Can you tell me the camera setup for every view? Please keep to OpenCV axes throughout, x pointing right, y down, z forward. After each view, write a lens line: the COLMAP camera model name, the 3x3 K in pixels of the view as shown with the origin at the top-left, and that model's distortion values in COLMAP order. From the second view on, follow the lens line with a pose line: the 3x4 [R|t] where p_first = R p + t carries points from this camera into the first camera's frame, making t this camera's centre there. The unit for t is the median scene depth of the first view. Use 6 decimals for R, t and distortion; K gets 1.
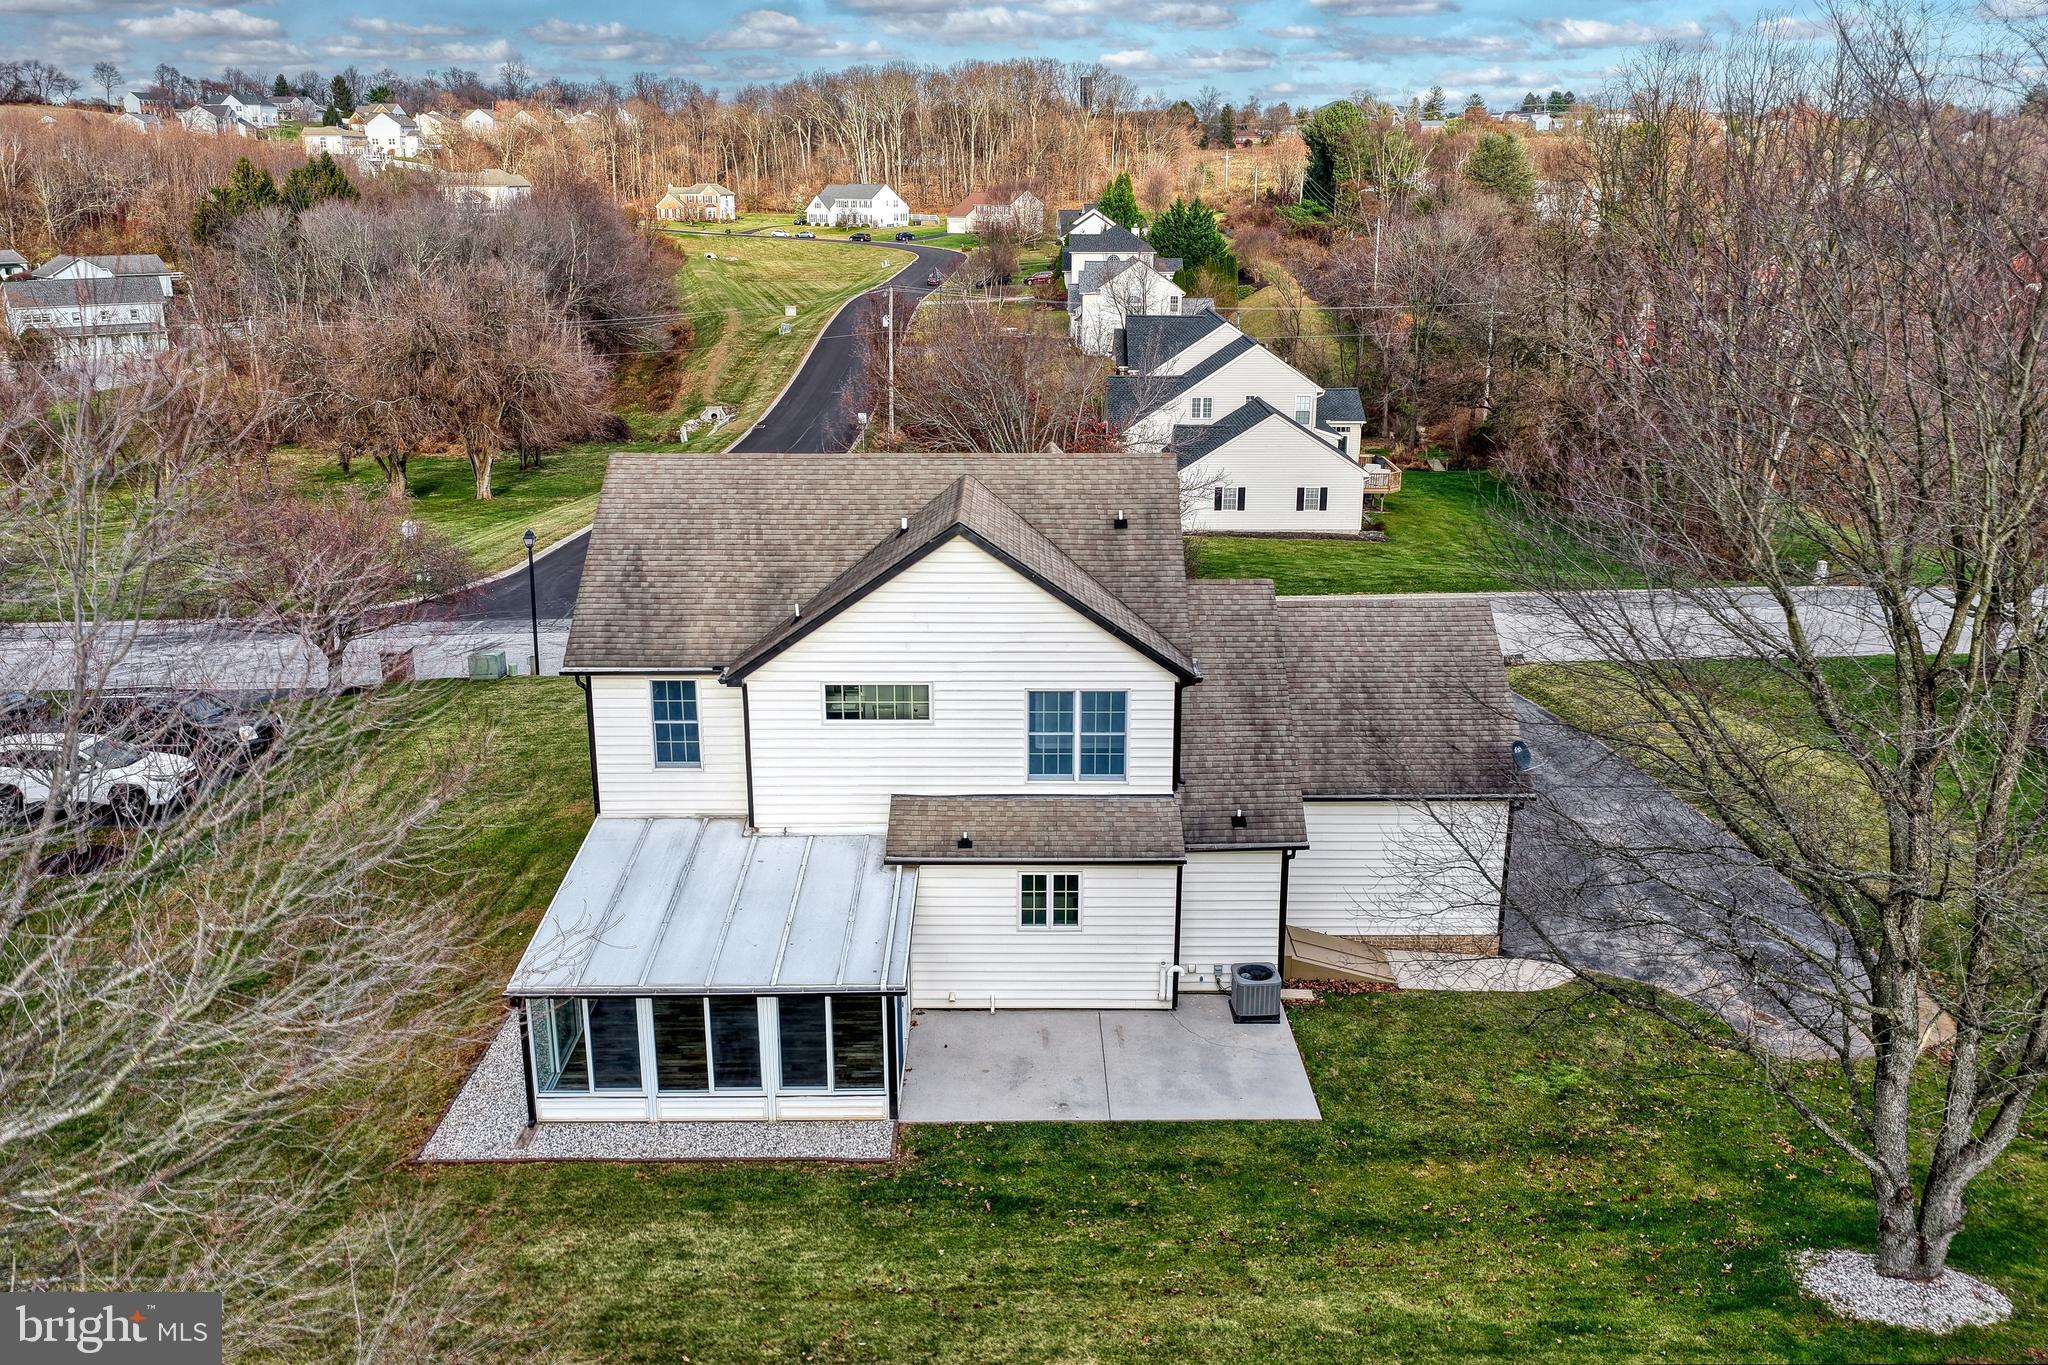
lens RADIAL K [[1361.5, 0, 1024.0], [0, 1361.5, 682.5], [0, 0, 1]] dist [-0.004102, -0.000397]
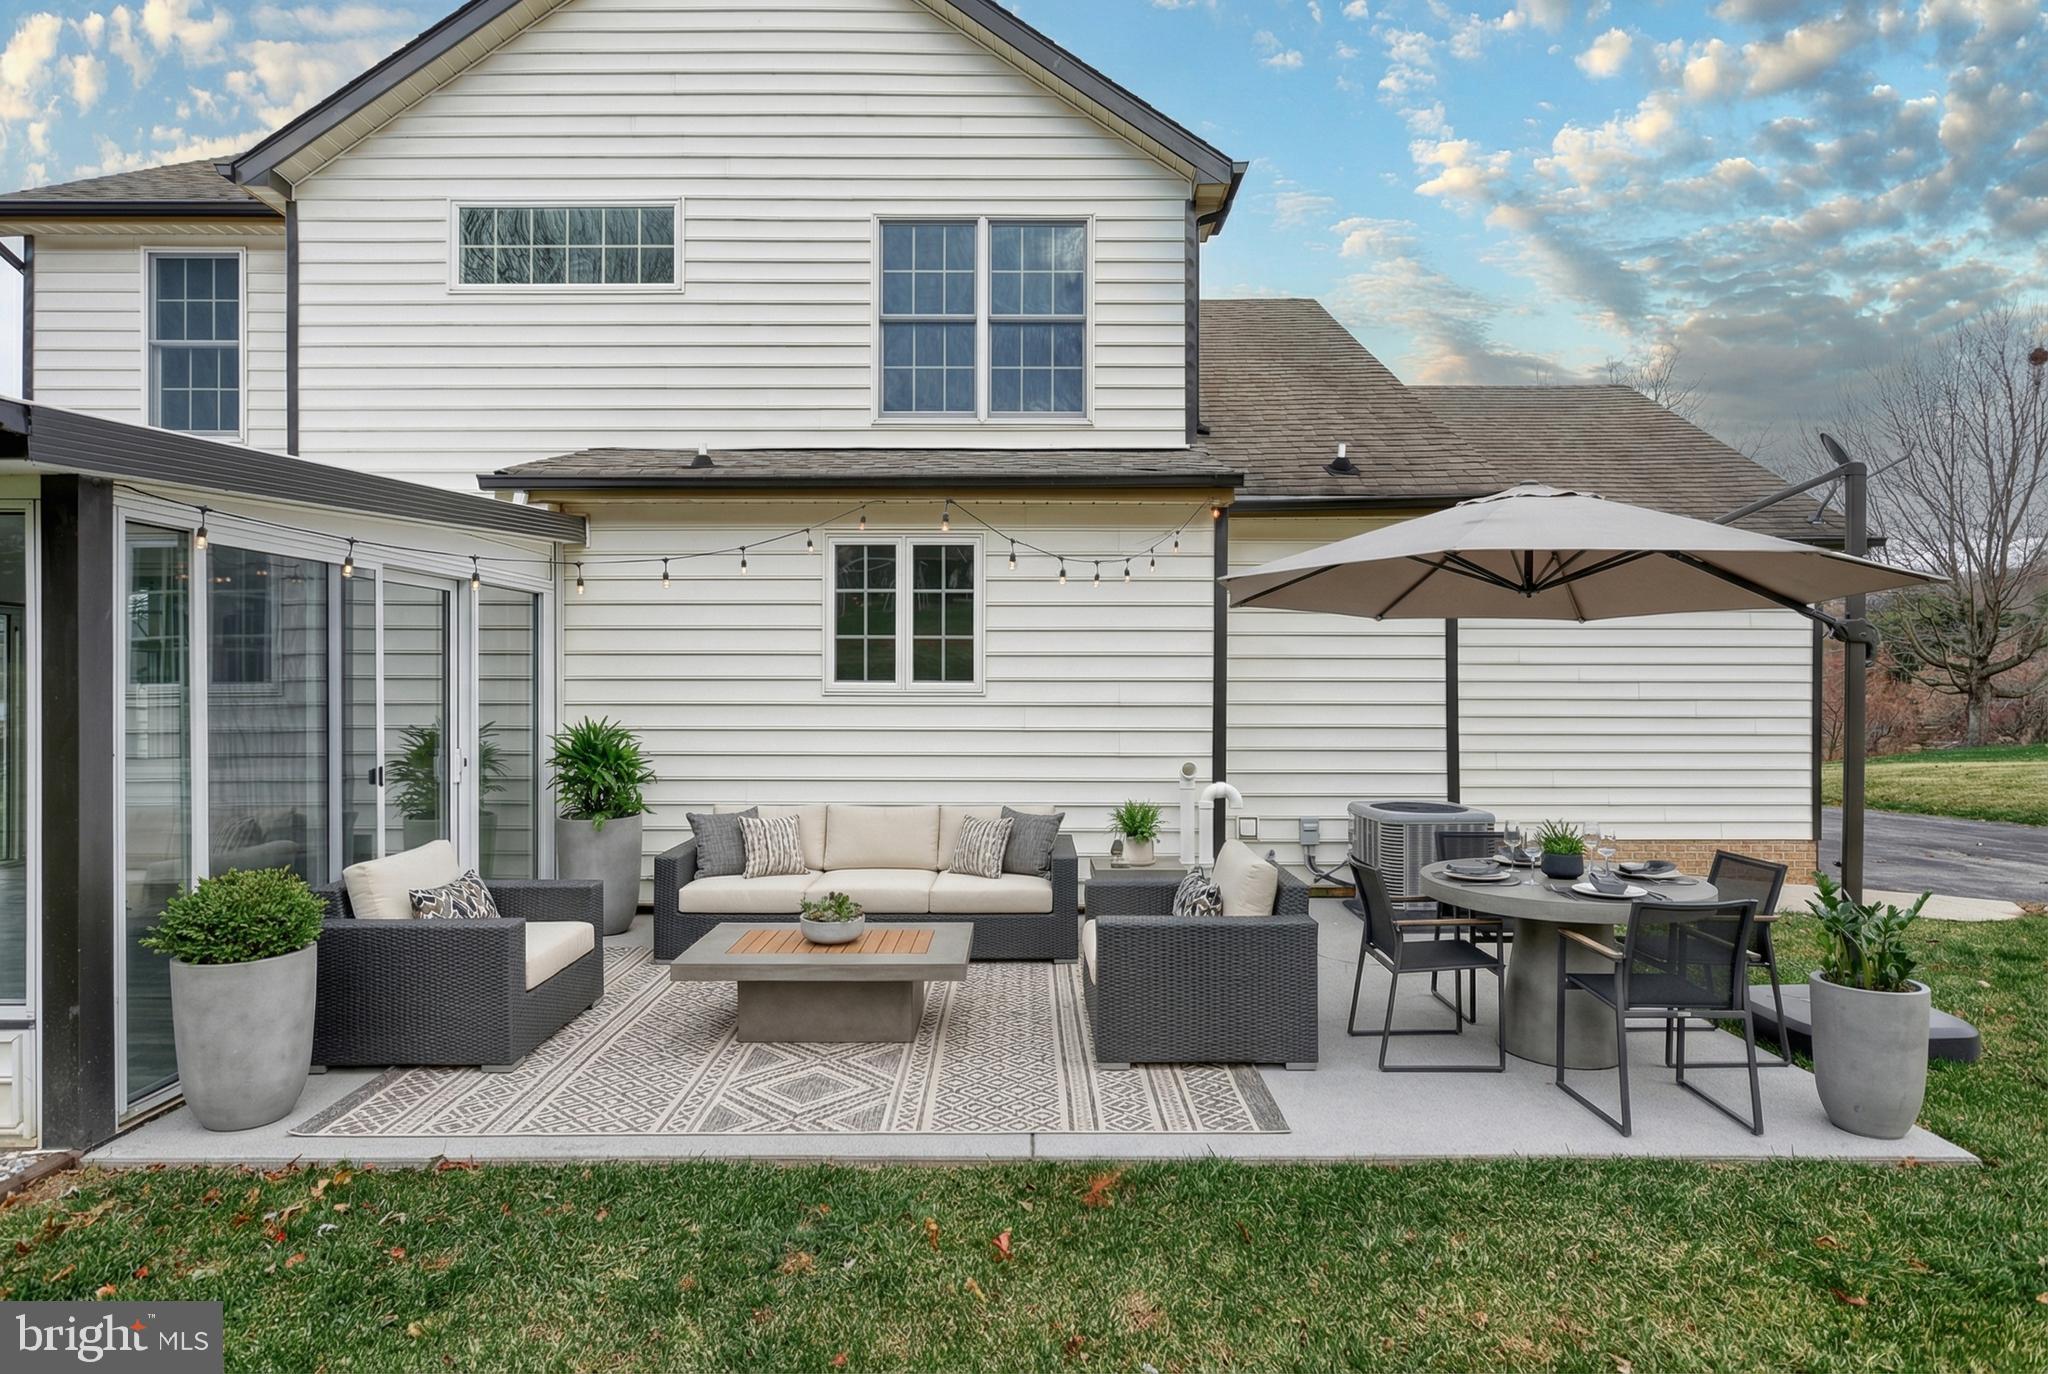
lens RADIAL K [[930.5, 0, 1018.2], [0, 930.5, 692.7], [0, 0, 1]] dist [-0.002625, -0.000195]
pose [[0.999983, 0.003324, -0.004891, 0.054849], [-0.004436, 0.968532, -0.248850, 0.253131], [0.003910, 0.248867, 0.968530, 0.738391]]
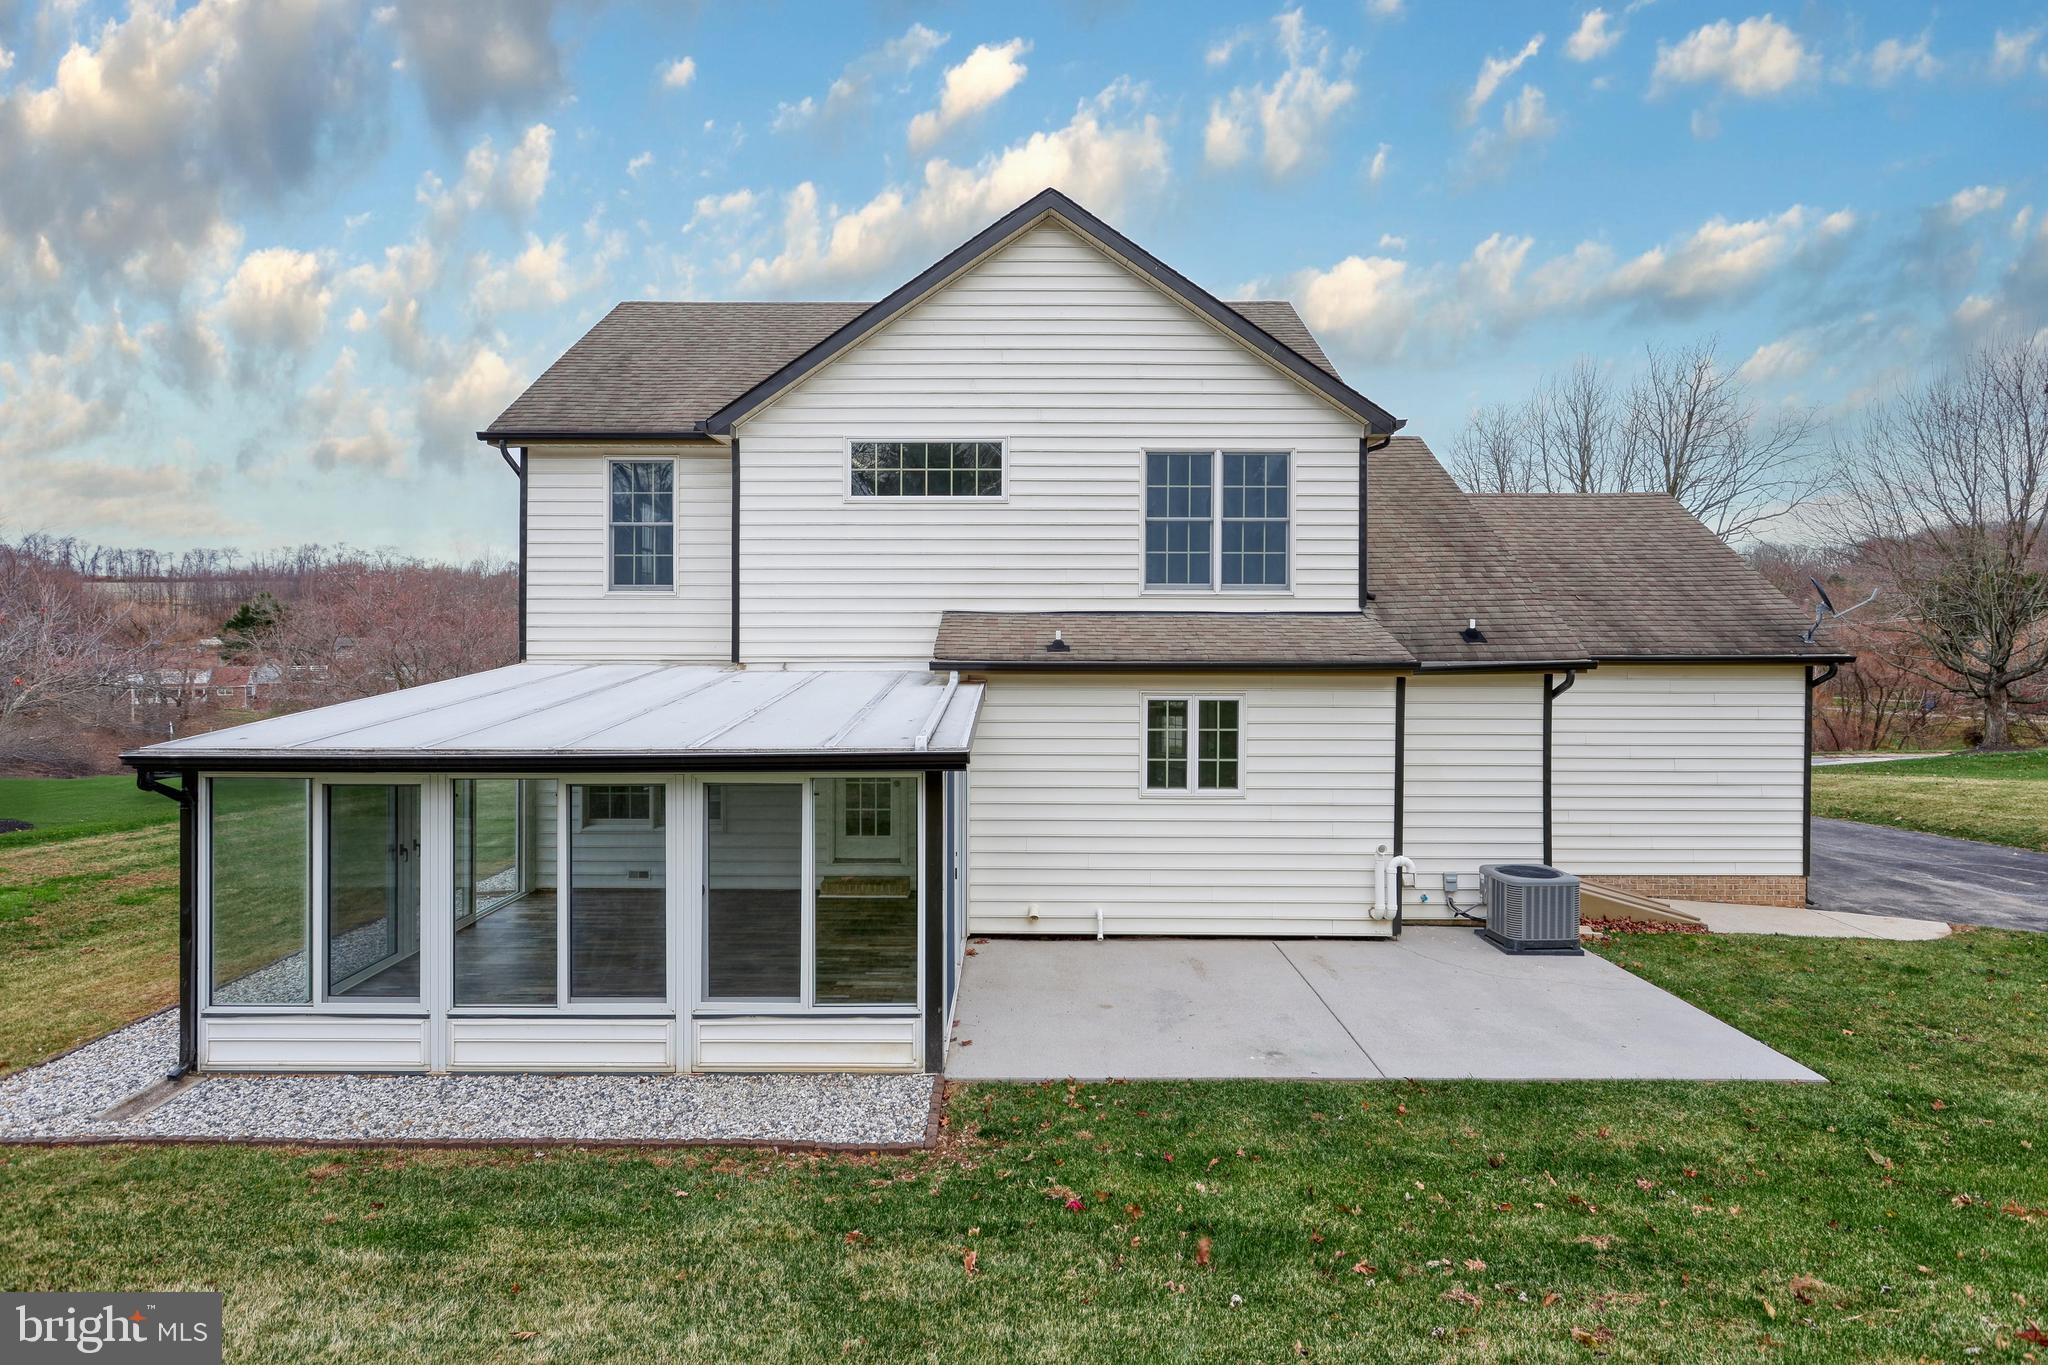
lens RADIAL K [[967.9, 0, 1024.5], [0, 967.9, 669.5], [0, 0, 1]] dist [-0.002543, 0.001229]
pose [[0.999935, 0.004186, -0.010639, -0.053721], [-0.006583, 0.971635, -0.236394, 0.232905], [0.009347, 0.236448, 0.971599, 0.561126]]
